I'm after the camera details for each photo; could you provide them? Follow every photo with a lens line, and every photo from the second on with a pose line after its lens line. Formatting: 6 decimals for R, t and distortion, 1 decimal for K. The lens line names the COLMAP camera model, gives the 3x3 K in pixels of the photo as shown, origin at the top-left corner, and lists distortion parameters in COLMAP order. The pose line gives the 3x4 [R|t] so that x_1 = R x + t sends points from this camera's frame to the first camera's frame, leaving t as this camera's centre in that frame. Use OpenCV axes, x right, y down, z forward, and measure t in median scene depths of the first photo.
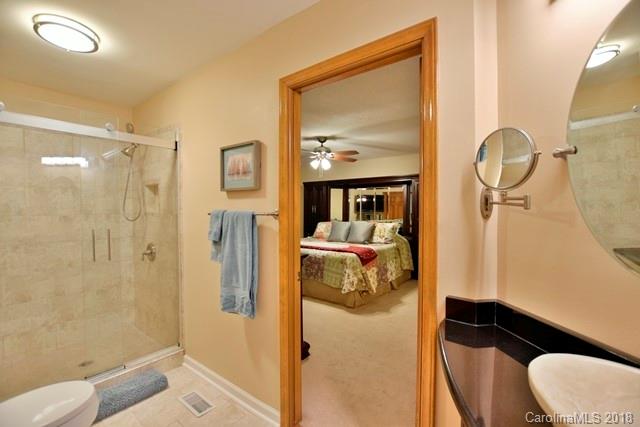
lens RADIAL K [[283.2, 0, 322.2], [0, 283.2, 213.3], [0, 0, 1]] dist [-0.022446, 0.003022]
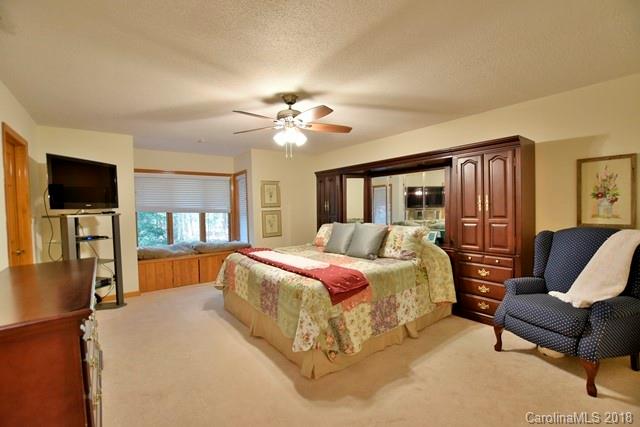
lens RADIAL K [[283.2, 0, 316.9], [0, 283.2, 213.2], [0, 0, 1]] dist [-0.022446, 0.003022]
pose [[0.964069, -0.011408, -0.265408, 0.229780], [0.013939, 0.999874, 0.007657, -0.002304], [0.265287, -0.011082, 0.964106, 0.385645]]
